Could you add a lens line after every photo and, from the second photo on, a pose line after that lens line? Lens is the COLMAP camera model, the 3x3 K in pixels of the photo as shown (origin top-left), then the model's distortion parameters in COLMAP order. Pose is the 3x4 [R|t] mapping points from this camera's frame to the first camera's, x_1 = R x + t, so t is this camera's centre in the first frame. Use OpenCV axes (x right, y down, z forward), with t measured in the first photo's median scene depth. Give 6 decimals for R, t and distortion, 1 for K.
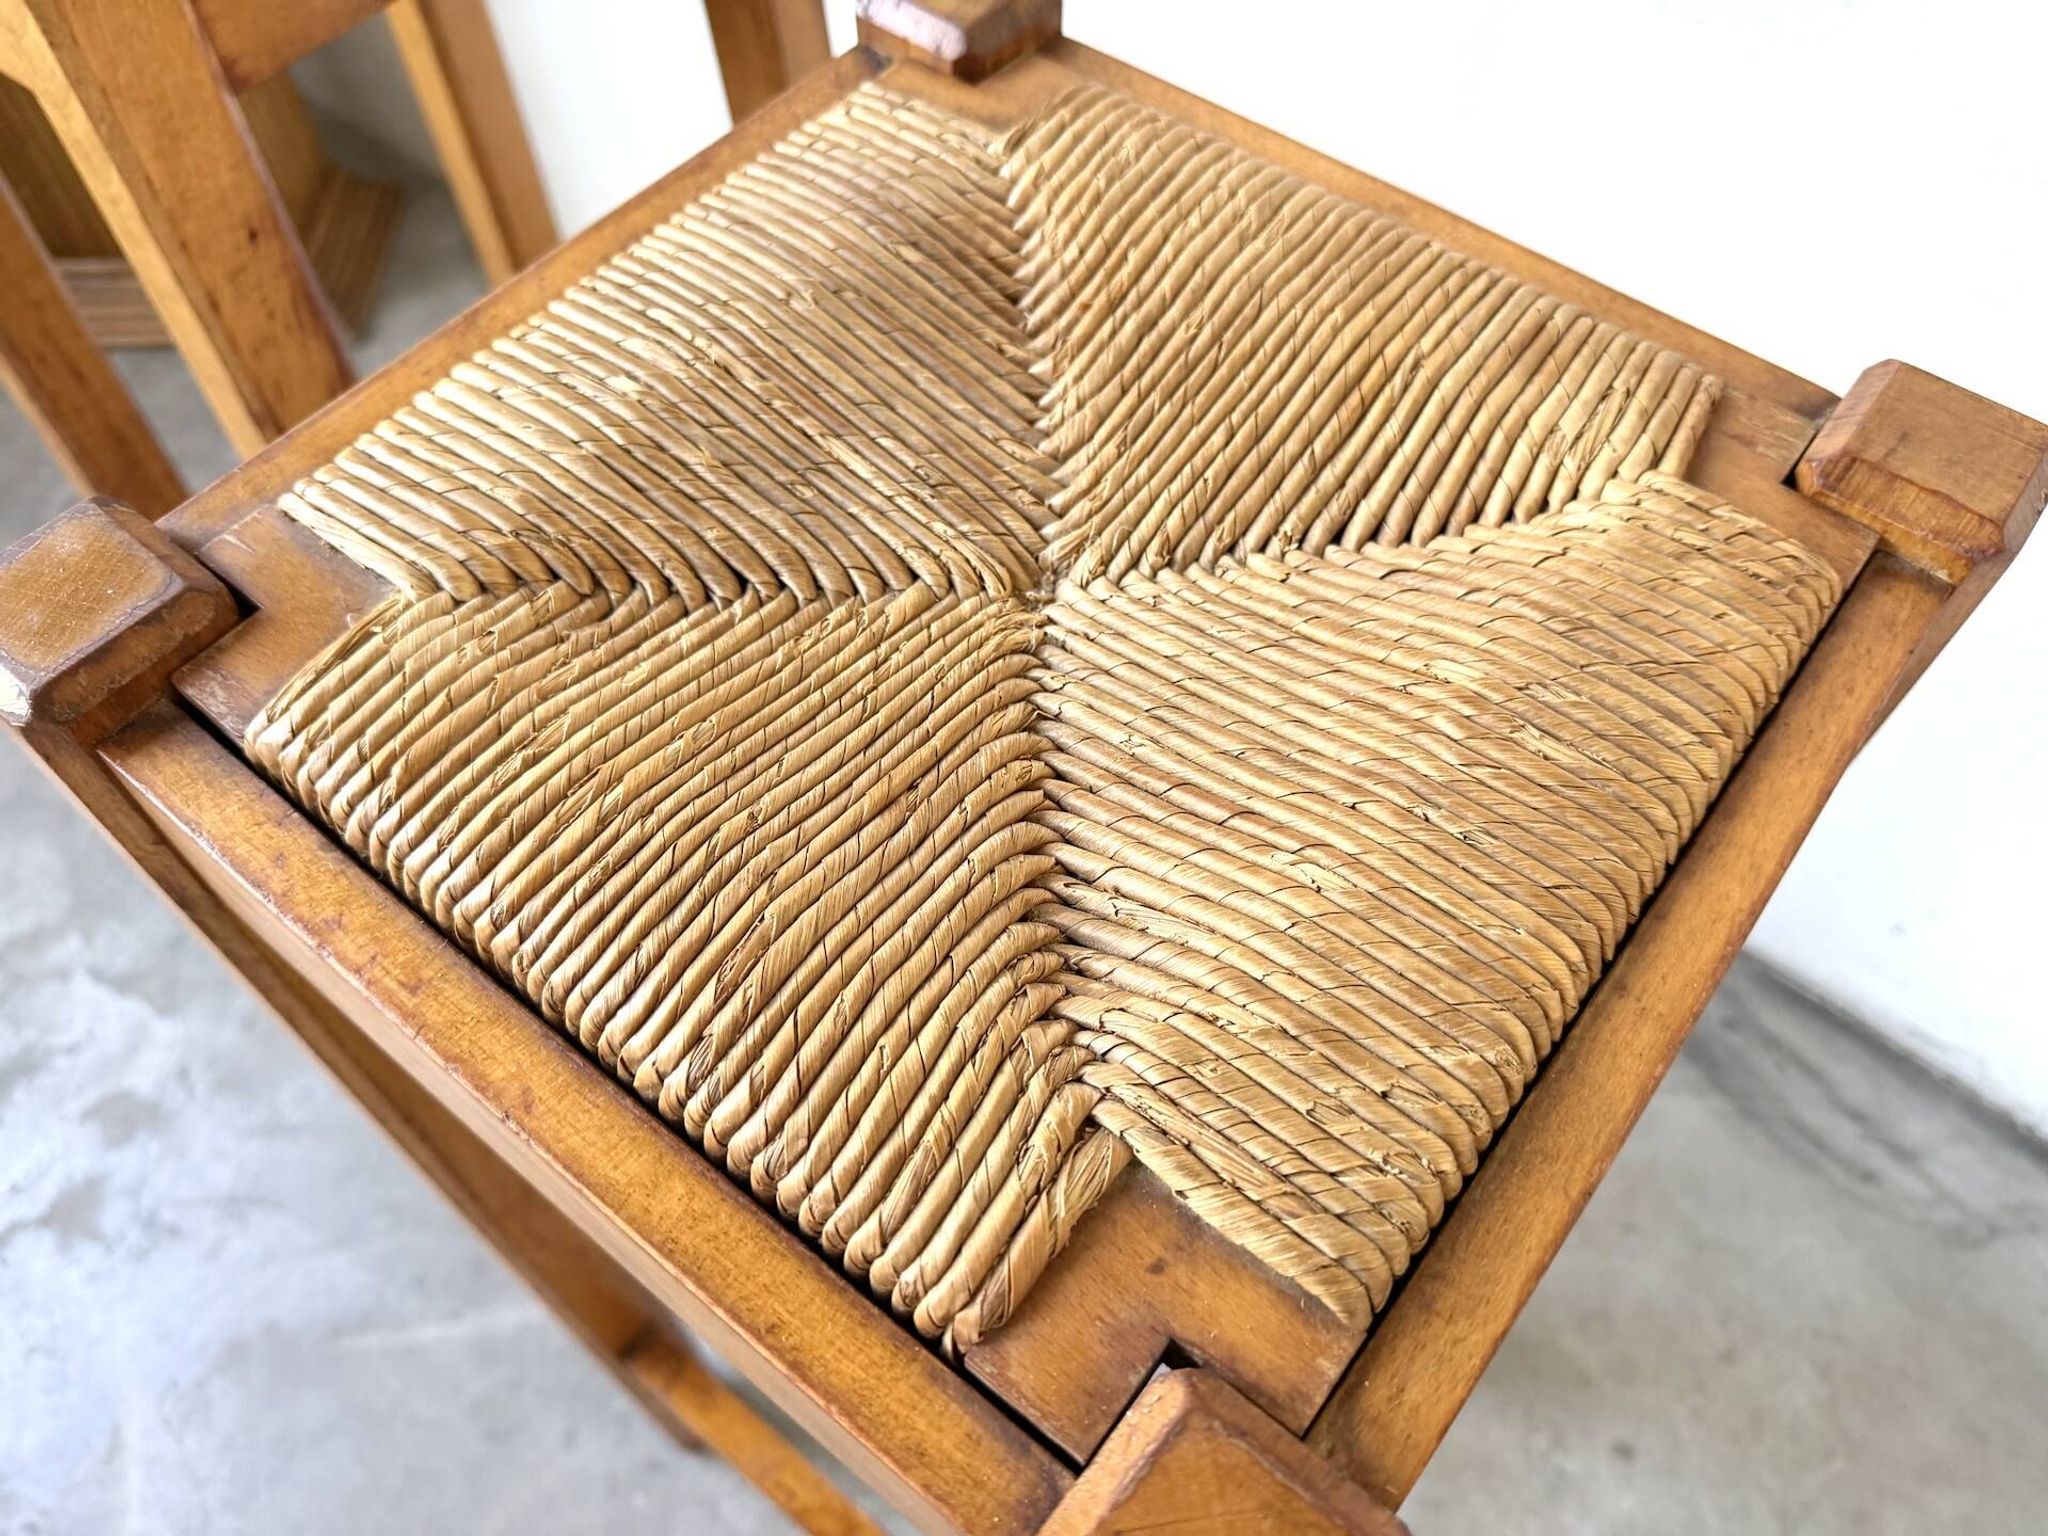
lens RADIAL K [[1488.2, 0, 1030.8], [0, 1488.2, 793.1], [0, 0, 1]] dist [0.010194, -0.046061]
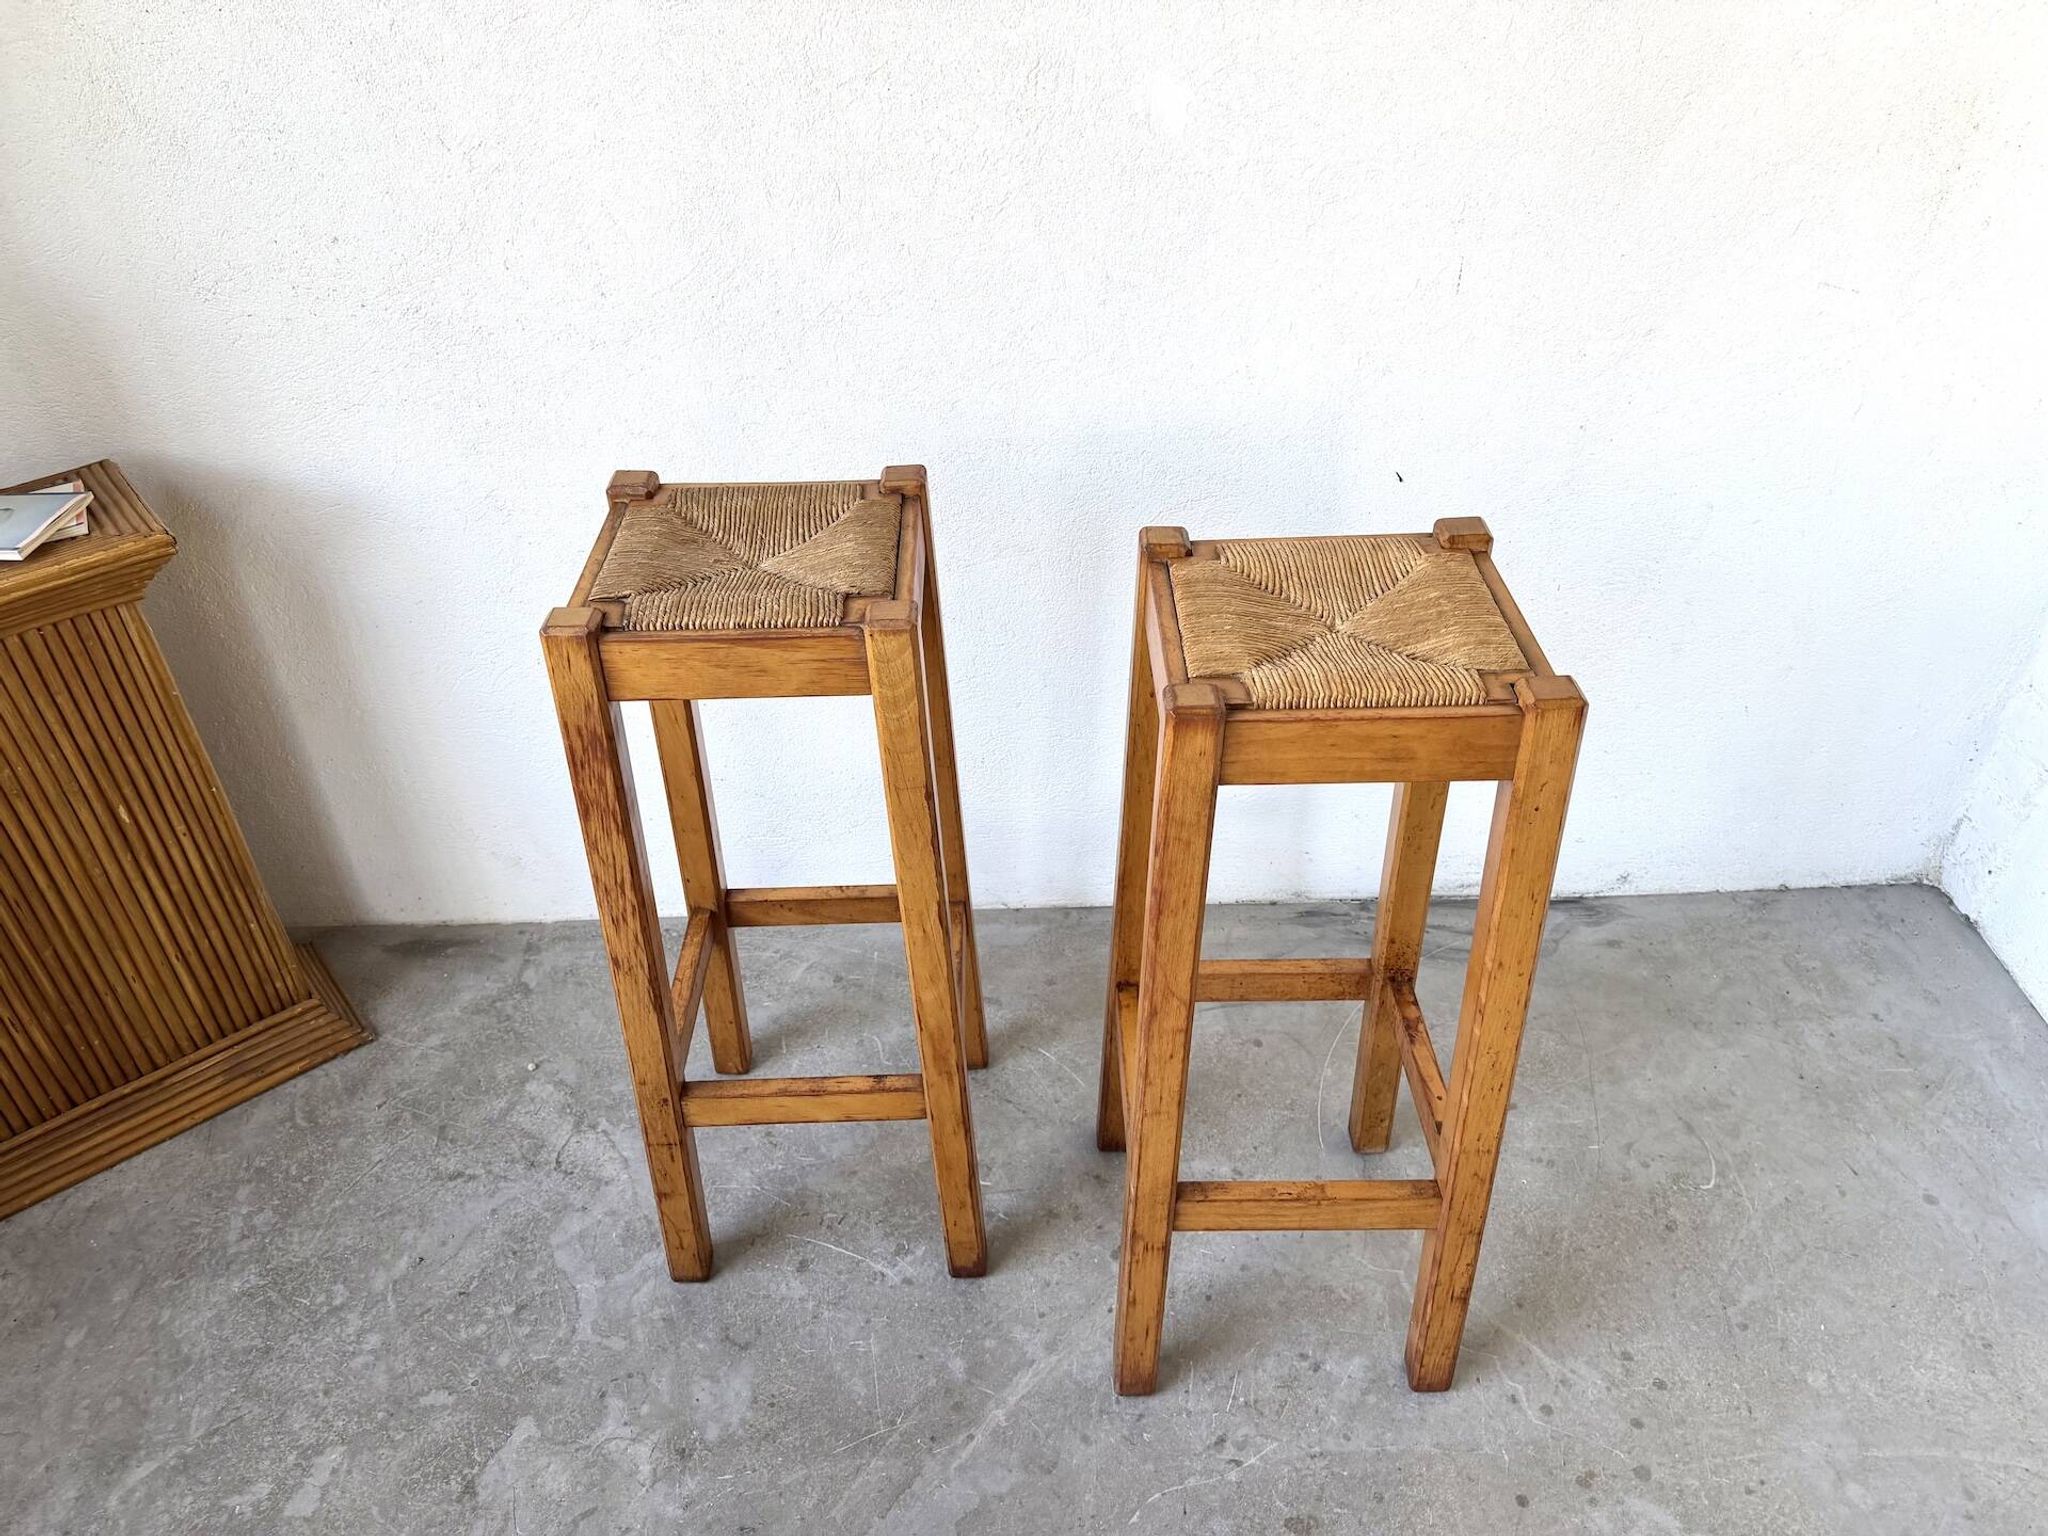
lens RADIAL K [[1444.9, 0, 1018.7], [0, 1444.9, 781.5], [0, 0, 1]] dist [-0.001199, -0.006098]
pose [[0.781566, -0.390599, 0.486403, -2.695547], [0.545600, 0.806035, -0.229410, 0.611793], [-0.302450, 0.444680, 0.843080, -1.813020]]
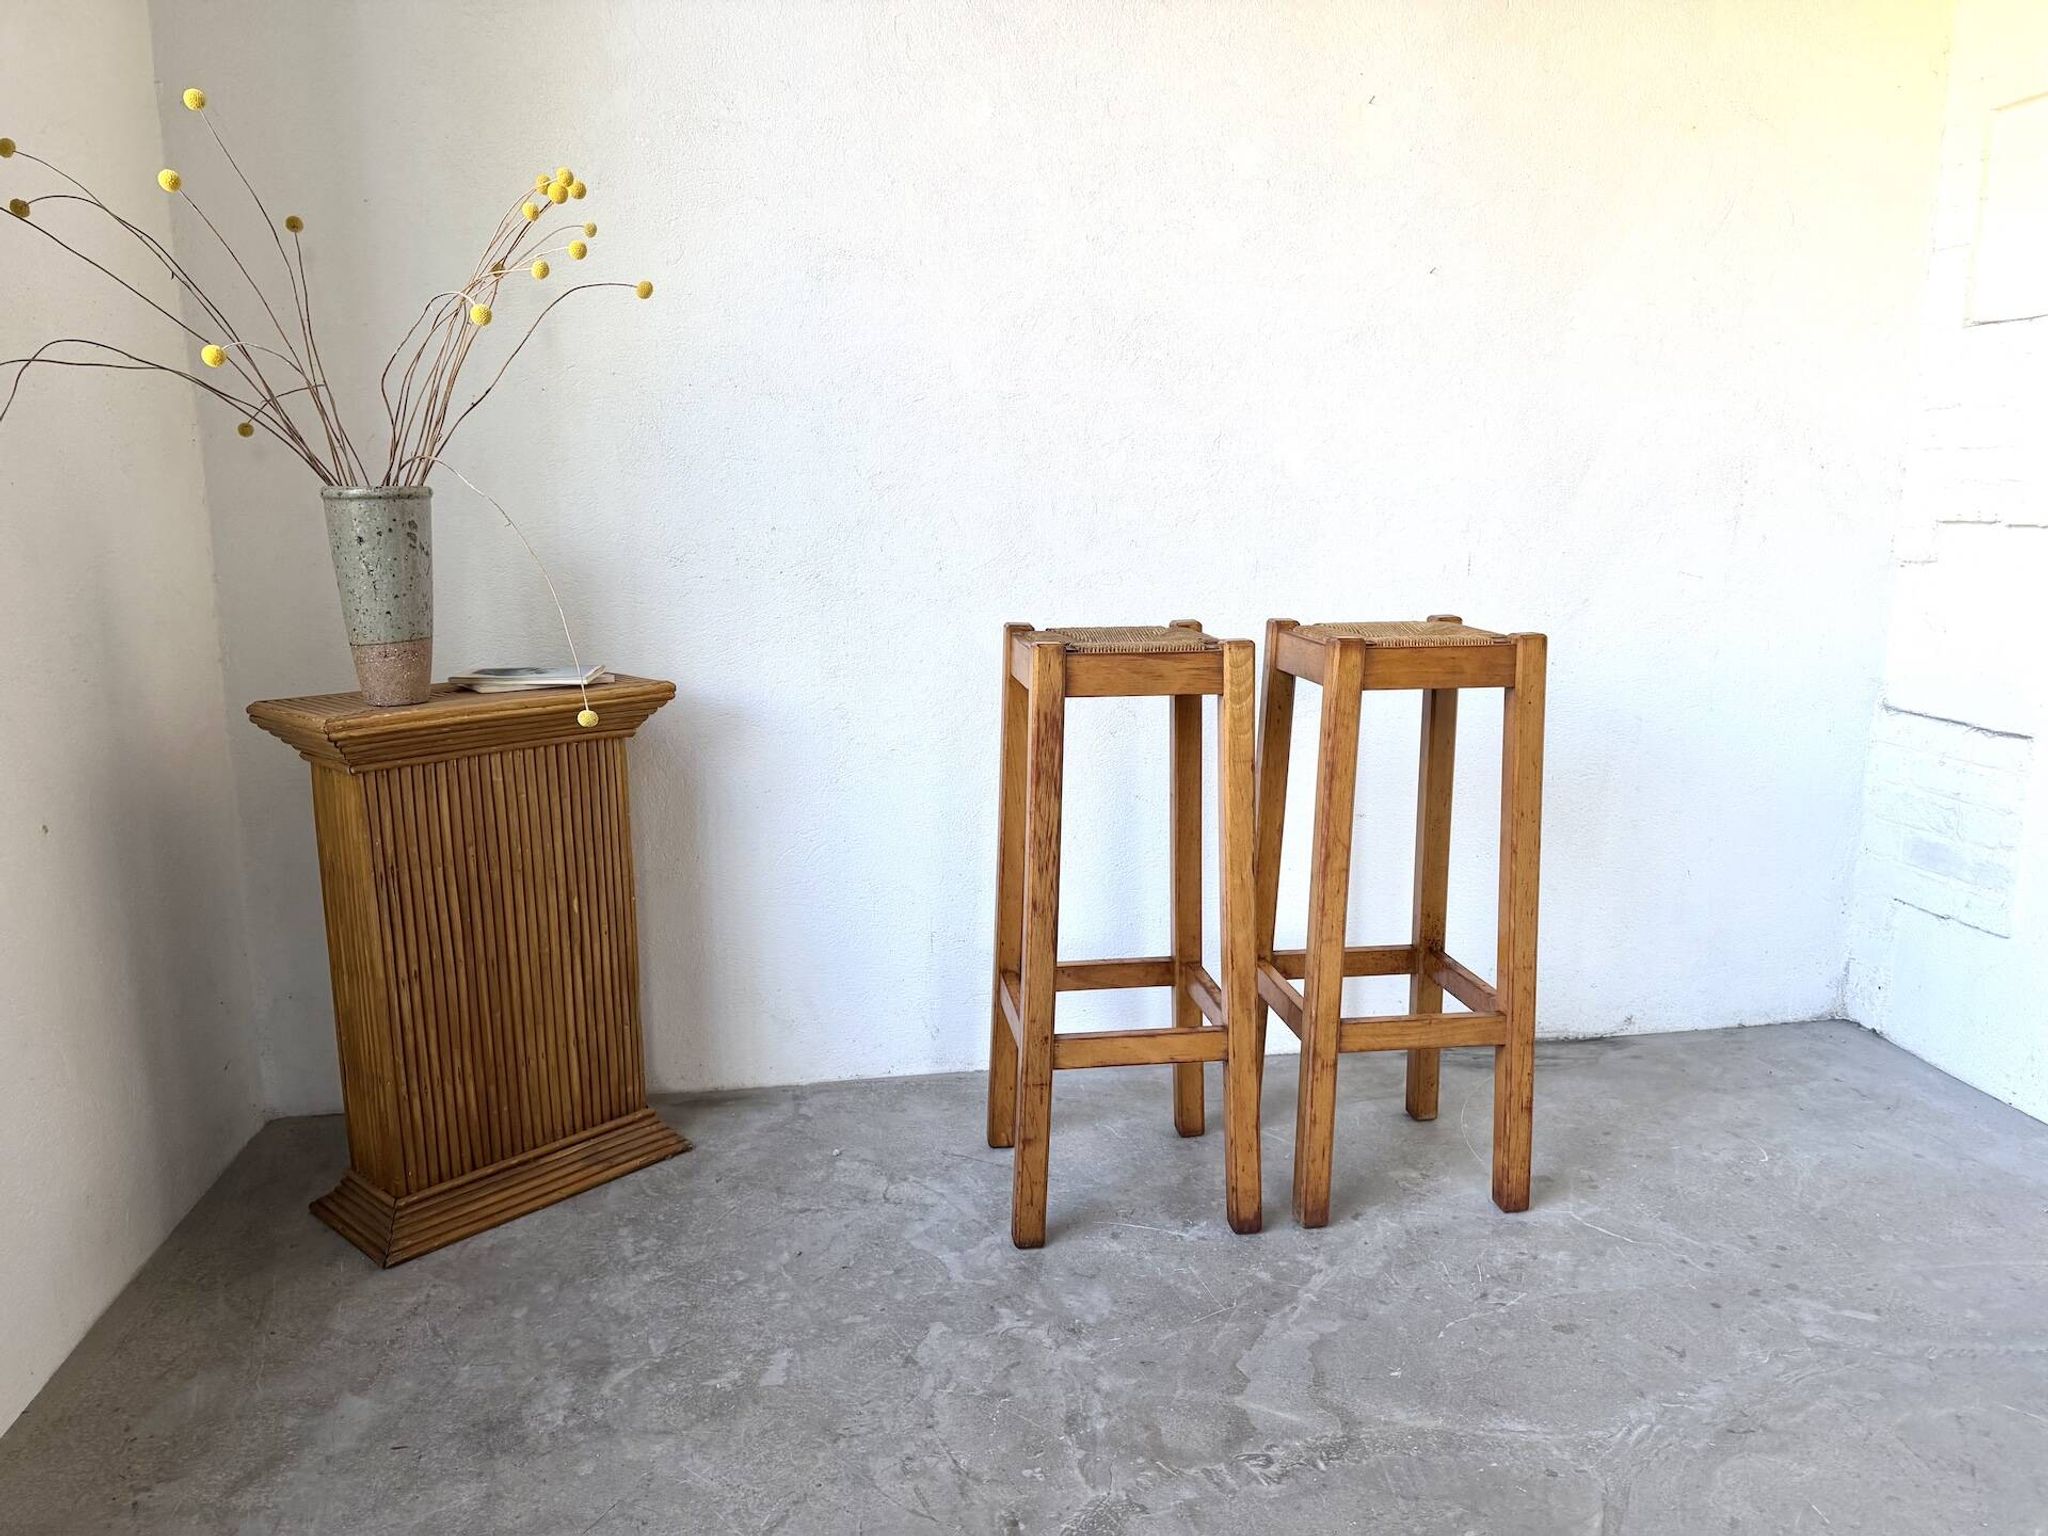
lens RADIAL K [[1432.4, 0, 1037.7], [0, 1432.4, 785.4], [0, 0, 1]] dist [0.030422, -0.039737]
pose [[0.686173, -0.153437, 0.711072, -6.130789], [0.622783, 0.629041, -0.465240, 1.975831], [-0.375909, 0.762079, 0.527189, -1.192596]]
